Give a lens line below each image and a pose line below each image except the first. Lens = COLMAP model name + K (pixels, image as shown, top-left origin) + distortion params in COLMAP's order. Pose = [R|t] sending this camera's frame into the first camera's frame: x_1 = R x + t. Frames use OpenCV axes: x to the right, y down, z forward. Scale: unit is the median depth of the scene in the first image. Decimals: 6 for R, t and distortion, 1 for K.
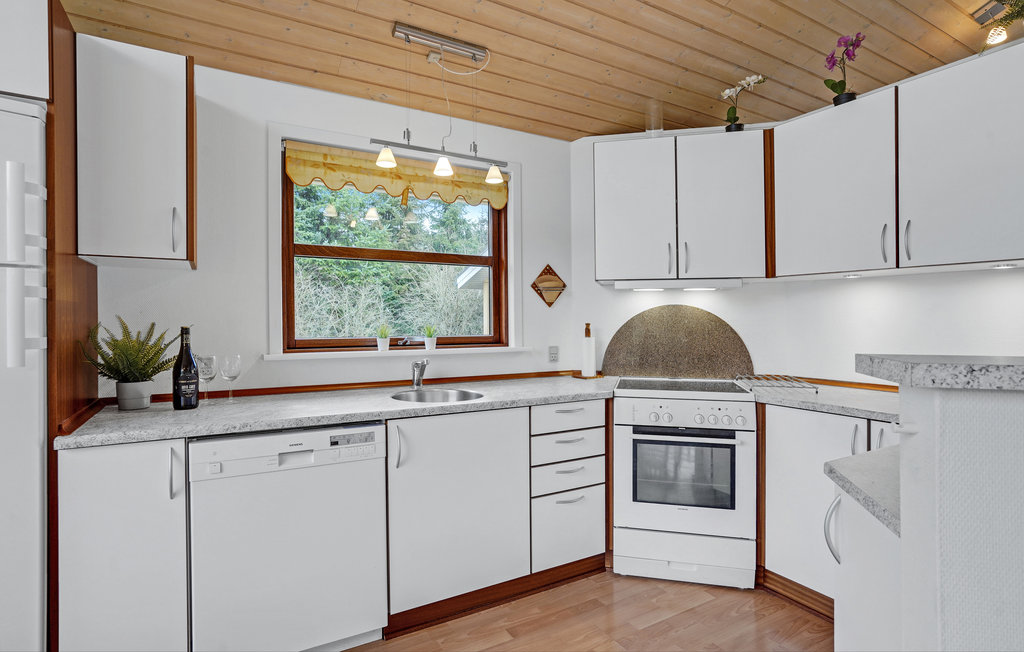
lens RADIAL K [[512.7, 0, 509.8], [0, 512.7, 327.1], [0, 0, 1]] dist [-0.021712, 0.000133]
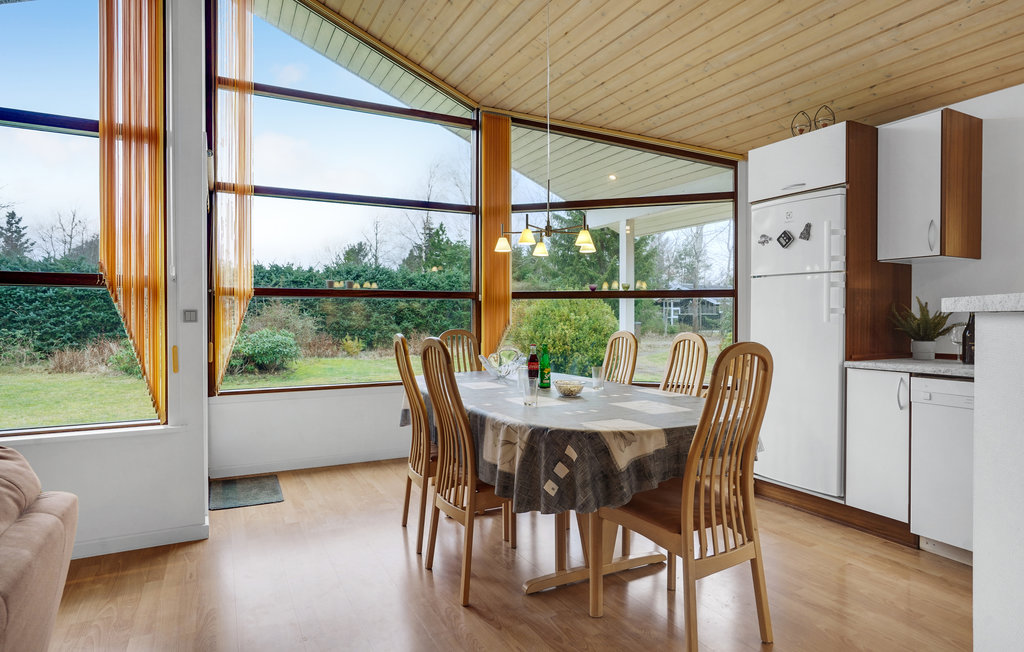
lens RADIAL K [[568.6, 0, 514.0], [0, 568.6, 323.3], [0, 0, 1]] dist [0.019219, 0.000746]
pose [[-0.058463, 0.014128, -0.998190, 0.744737], [-0.011128, 0.999828, 0.014803, 0.034391], [0.998228, 0.011974, -0.058296, -0.065385]]
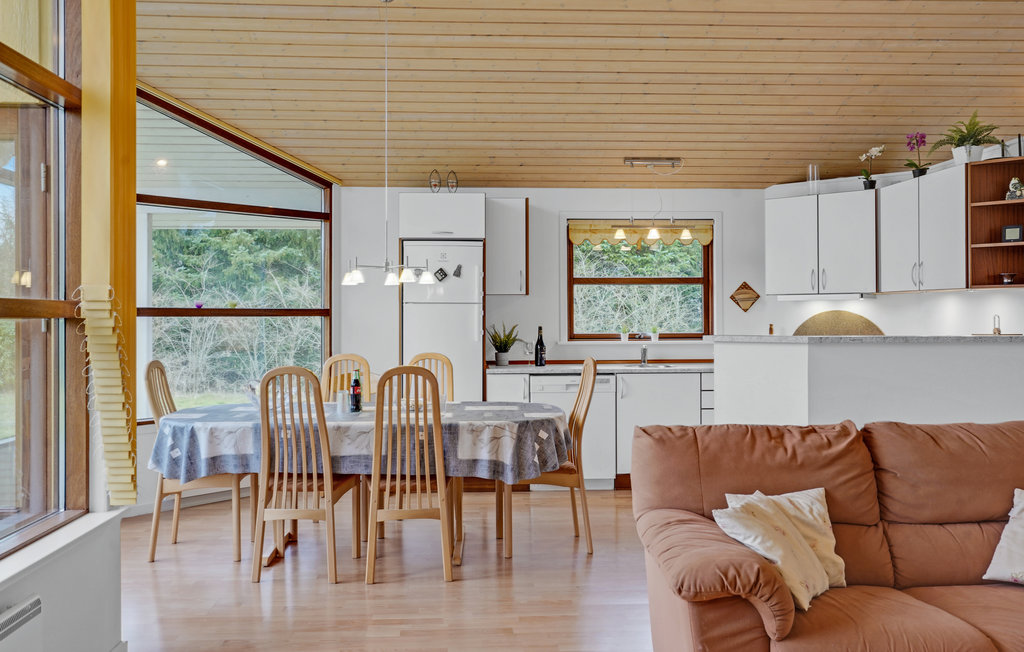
lens RADIAL K [[941.1, 0, 512.3], [0, 941.1, 325.6], [0, 0, 1]] dist [0.001541, 0.000264]
pose [[0.891156, 0.002746, -0.453688, 0.791694], [-0.002852, 0.999996, 0.000451, -0.003718], [0.453687, 0.000893, 0.891161, -1.825936]]
